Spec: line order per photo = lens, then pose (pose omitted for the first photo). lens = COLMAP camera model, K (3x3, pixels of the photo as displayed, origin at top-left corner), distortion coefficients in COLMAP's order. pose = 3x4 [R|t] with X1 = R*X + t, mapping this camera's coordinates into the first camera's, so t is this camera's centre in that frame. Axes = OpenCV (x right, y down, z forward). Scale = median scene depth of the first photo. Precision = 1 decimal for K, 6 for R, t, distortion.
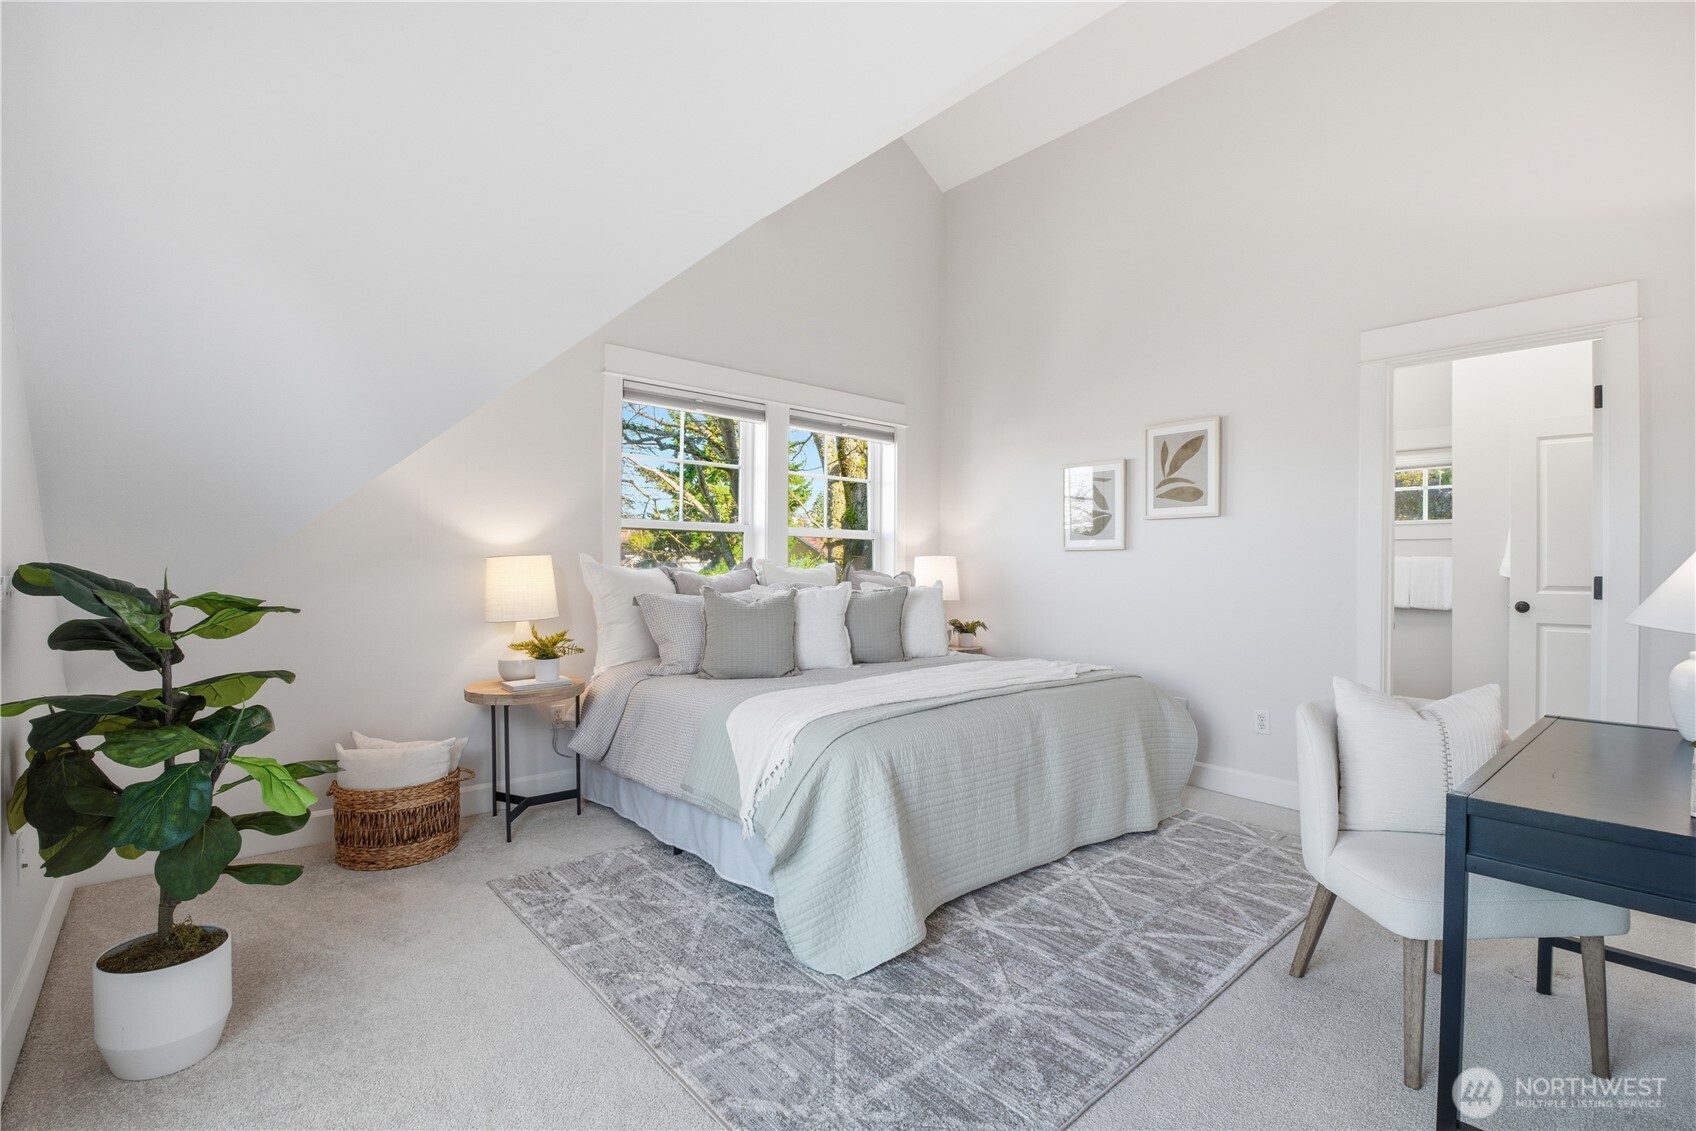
lens RADIAL K [[771.3, 0, 842.5], [0, 771.3, 571.7], [0, 0, 1]] dist [-0.000960, -0.000243]
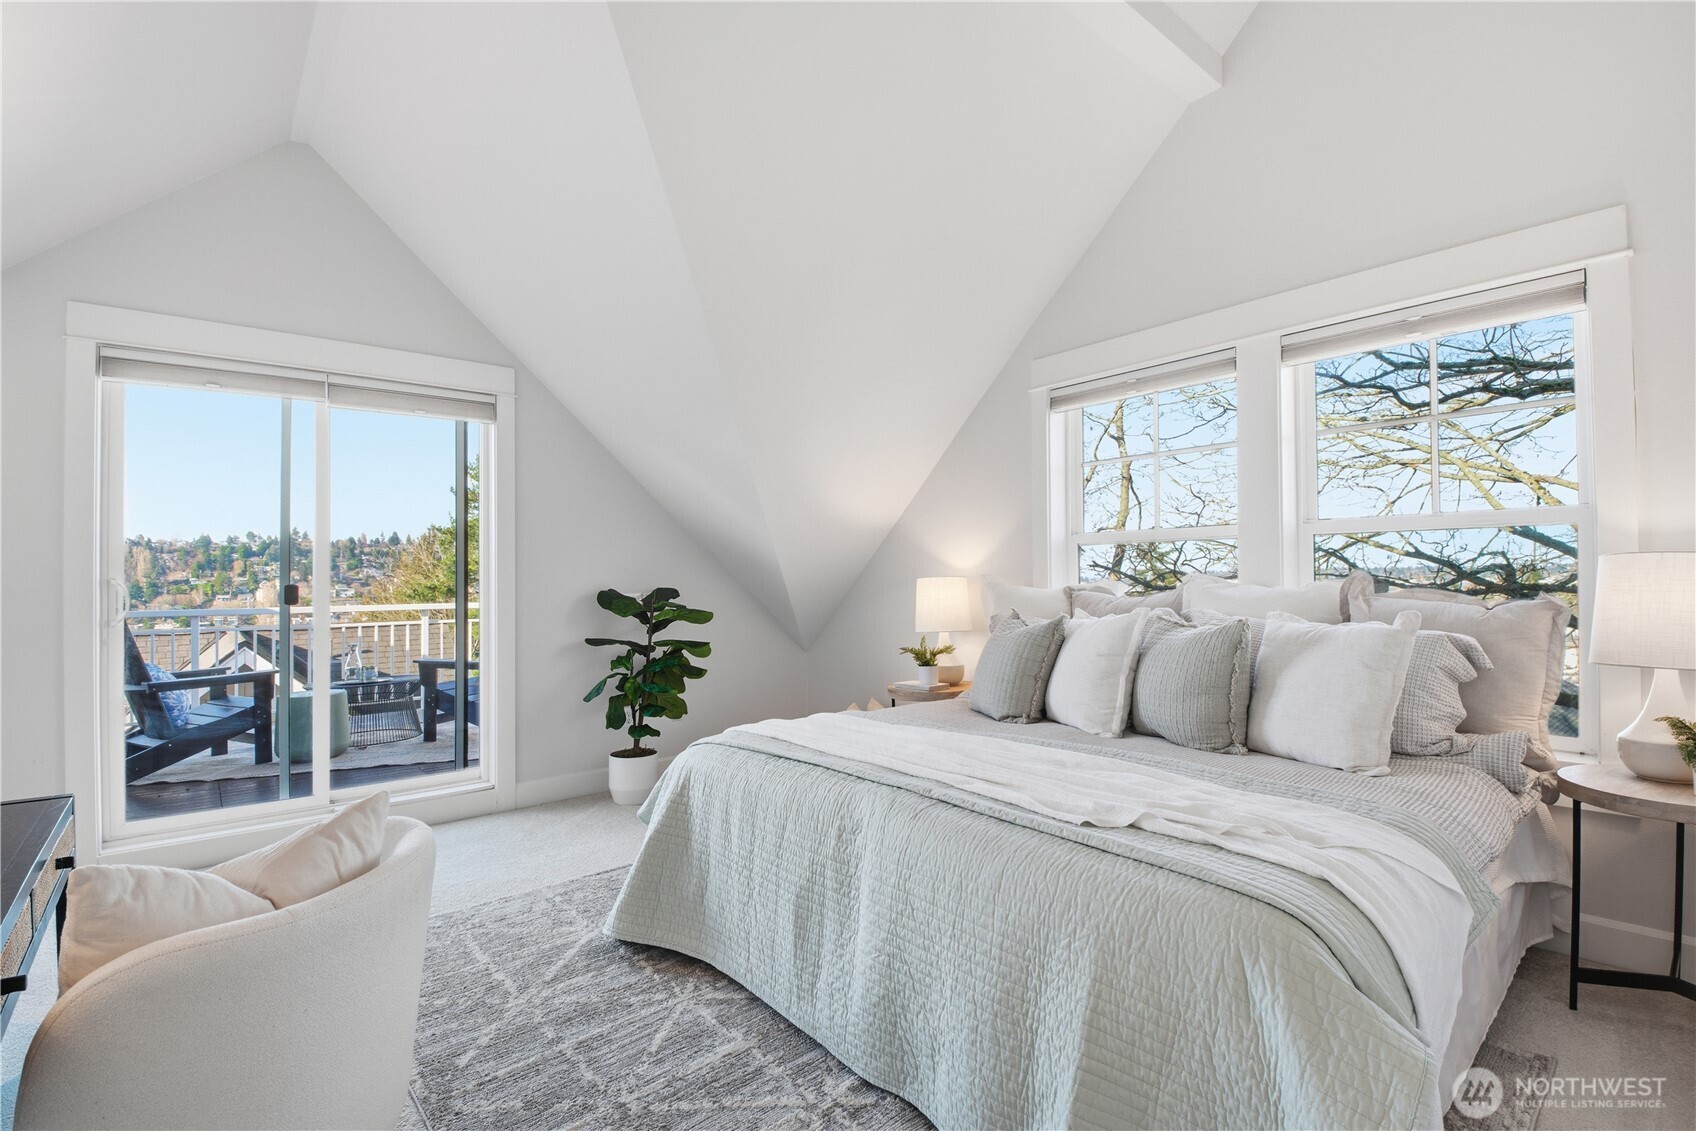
lens RADIAL K [[771.3, 0, 842.5], [0, 771.3, 571.7], [0, 0, 1]] dist [-0.000960, -0.000243]
pose [[-0.010158, -0.003516, -0.999942, 0.901196], [0.024918, 0.999682, -0.003768, -0.034696], [0.999638, -0.024955, -0.010067, 0.997801]]
